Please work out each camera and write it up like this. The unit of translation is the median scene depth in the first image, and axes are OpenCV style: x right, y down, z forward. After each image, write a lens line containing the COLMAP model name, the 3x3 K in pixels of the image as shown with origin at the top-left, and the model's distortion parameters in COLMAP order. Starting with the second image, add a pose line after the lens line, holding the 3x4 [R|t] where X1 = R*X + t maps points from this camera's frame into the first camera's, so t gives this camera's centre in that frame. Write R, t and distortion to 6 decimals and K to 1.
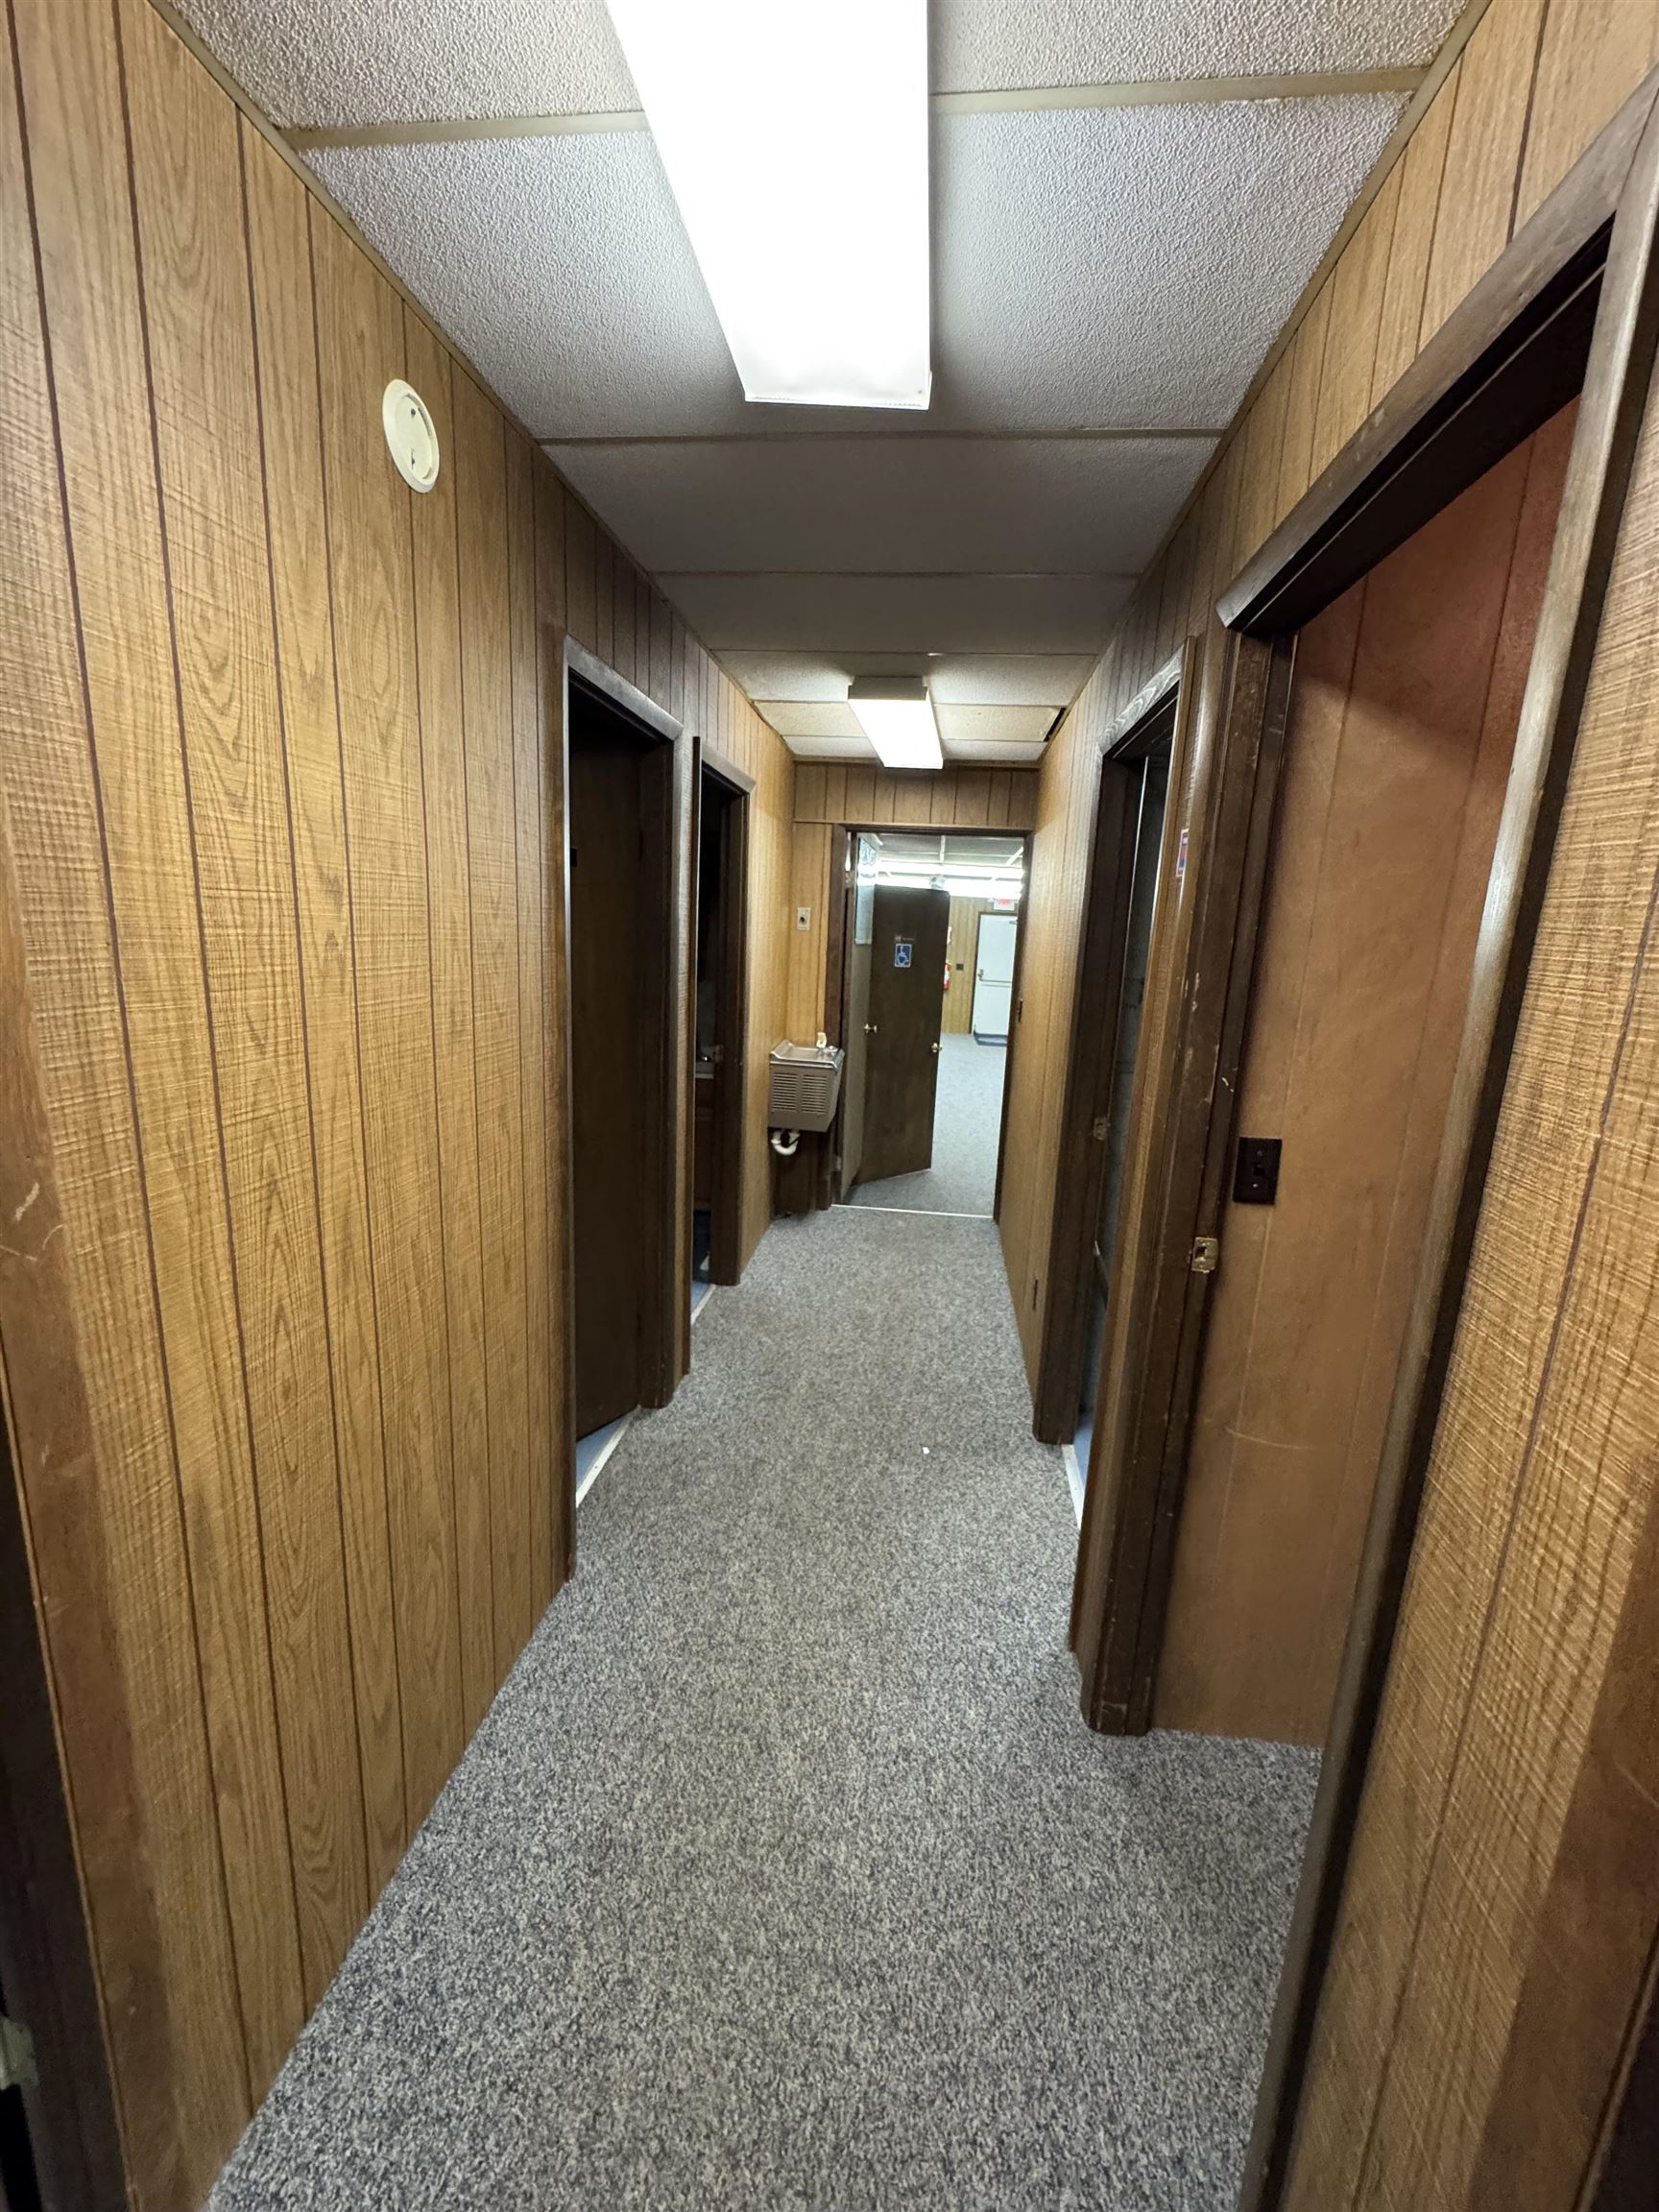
lens RADIAL K [[890.3, 0, 830.7], [0, 890.3, 1103.0], [0, 0, 1]] dist [-0.004205, 0.000818]
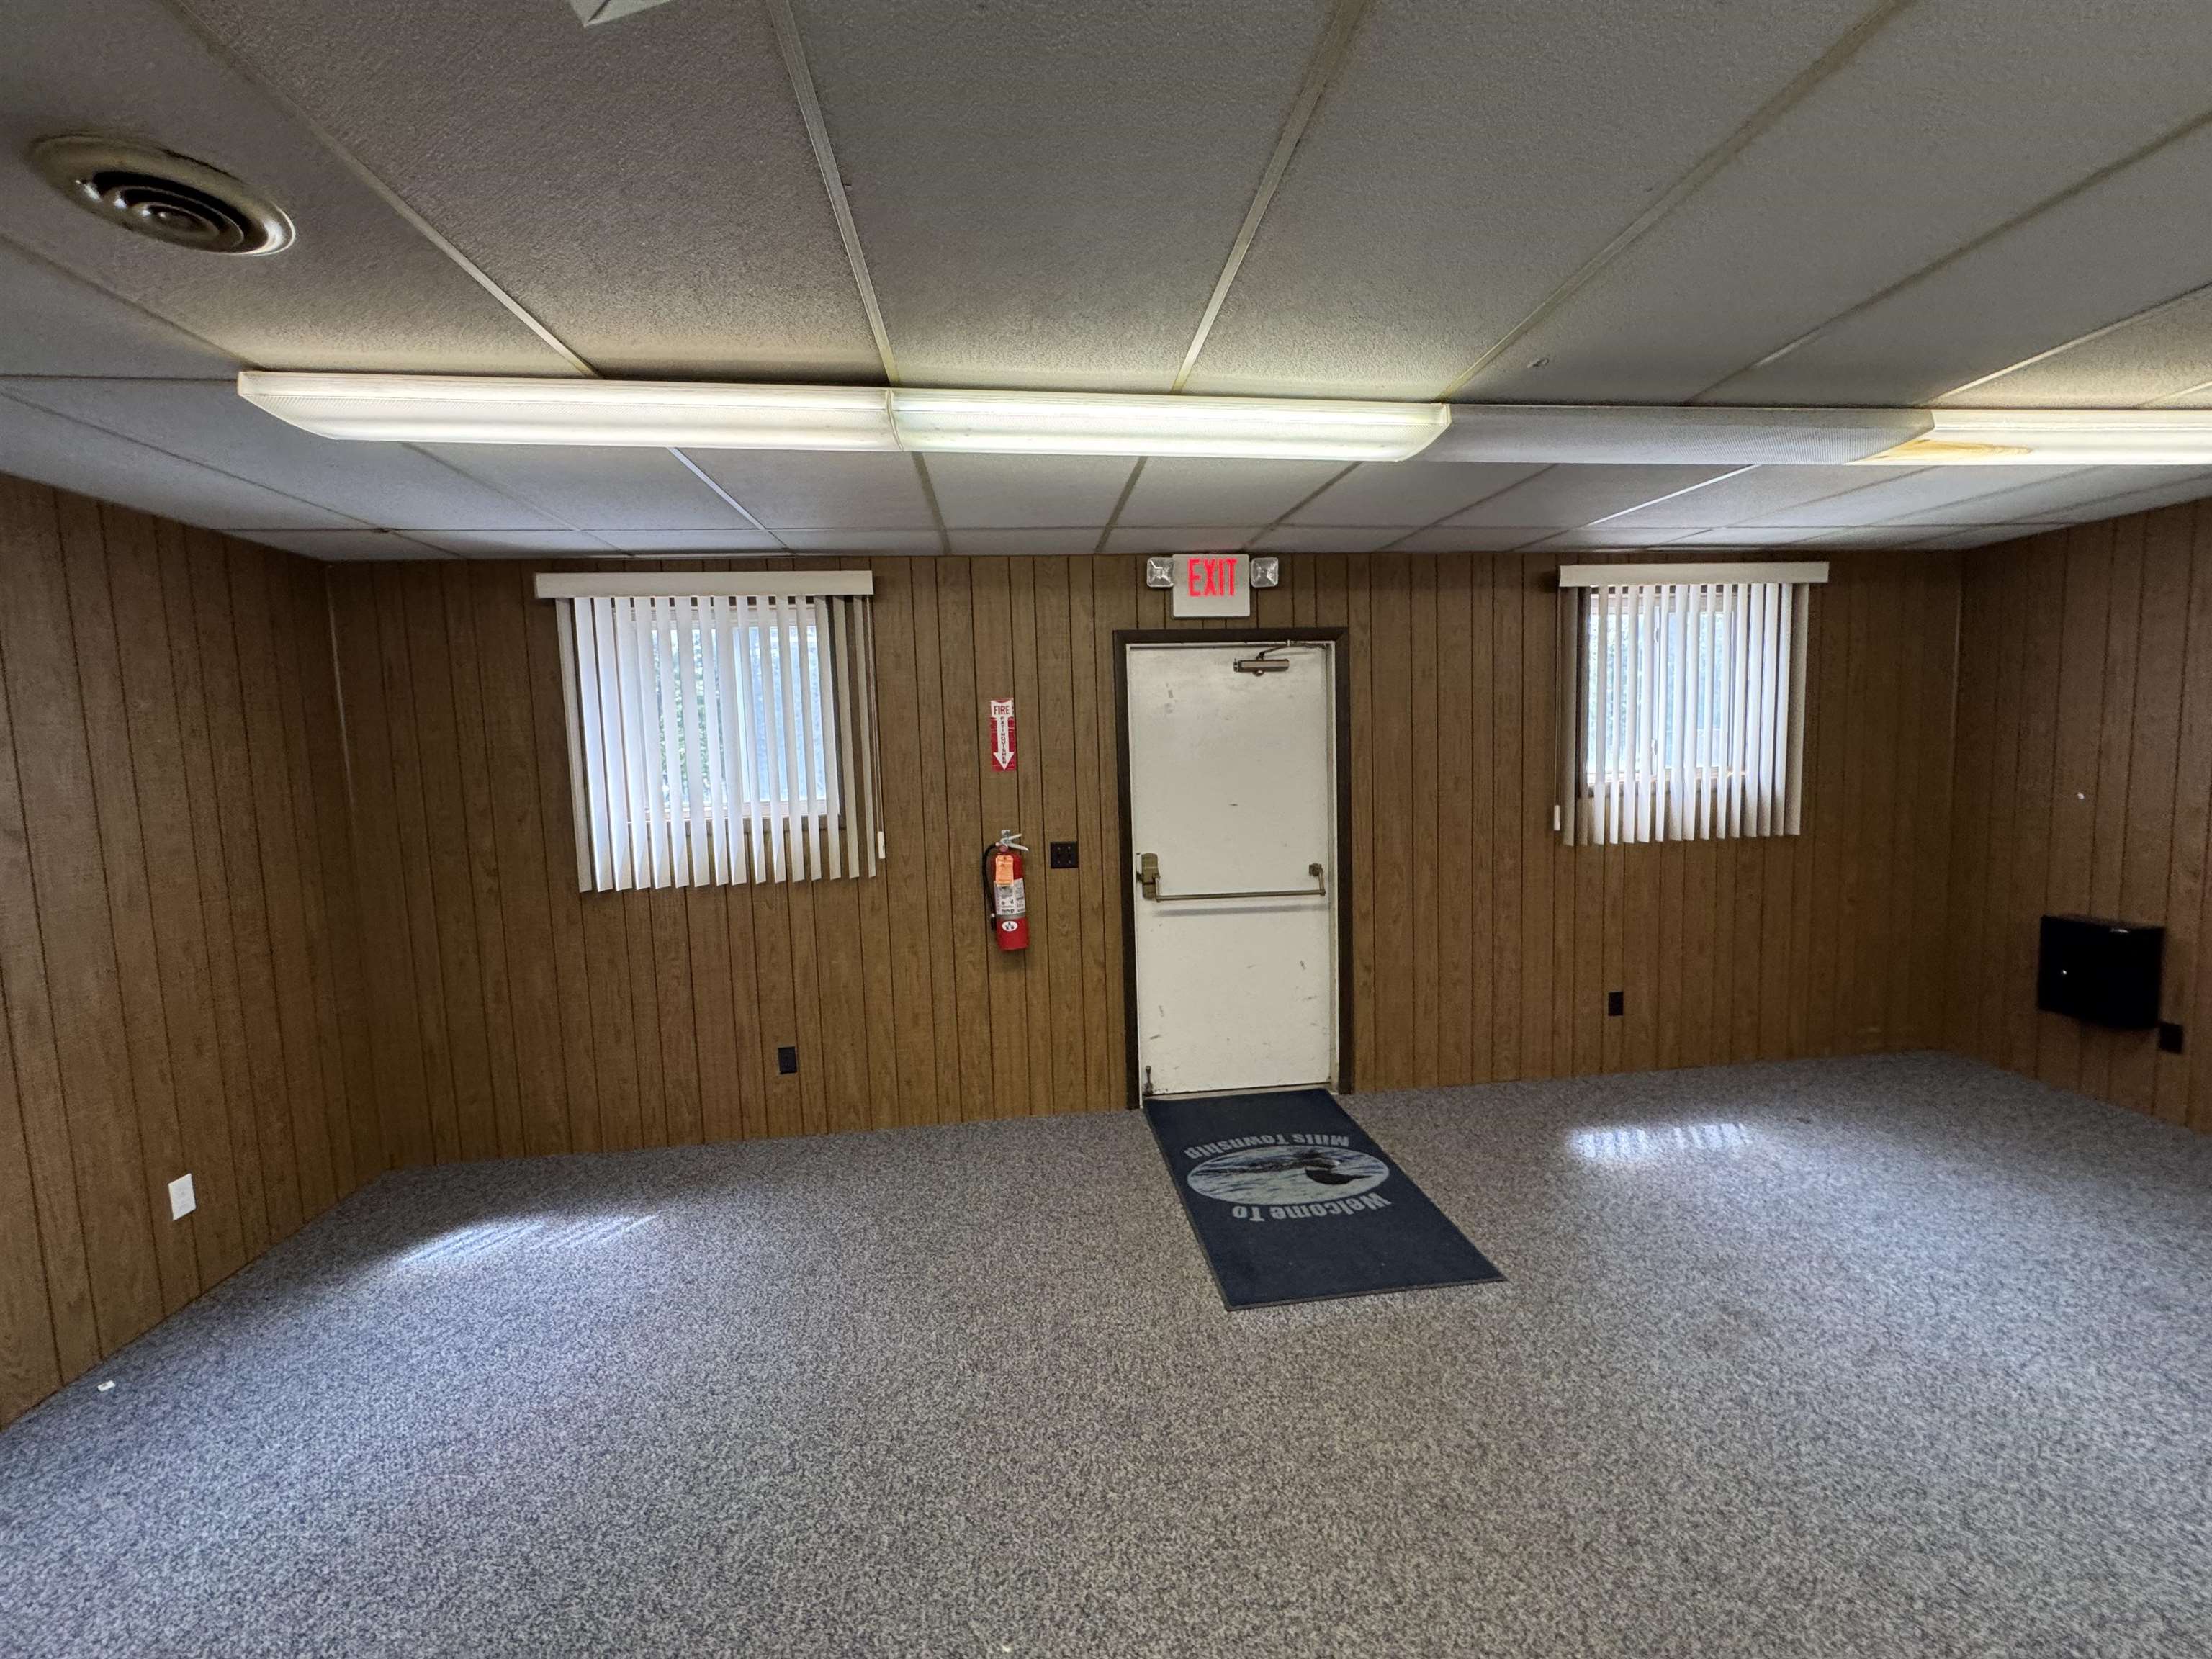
lens RADIAL K [[890.3, 0, 1107.1], [0, 890.3, 822.3], [0, 0, 1]] dist [-0.004205, 0.000818]
pose [[0.969694, -0.087493, 0.228118, 0.101243], [0.113242, 0.988284, -0.102327, -0.133927], [-0.216493, 0.125058, 0.968241, 0.755913]]
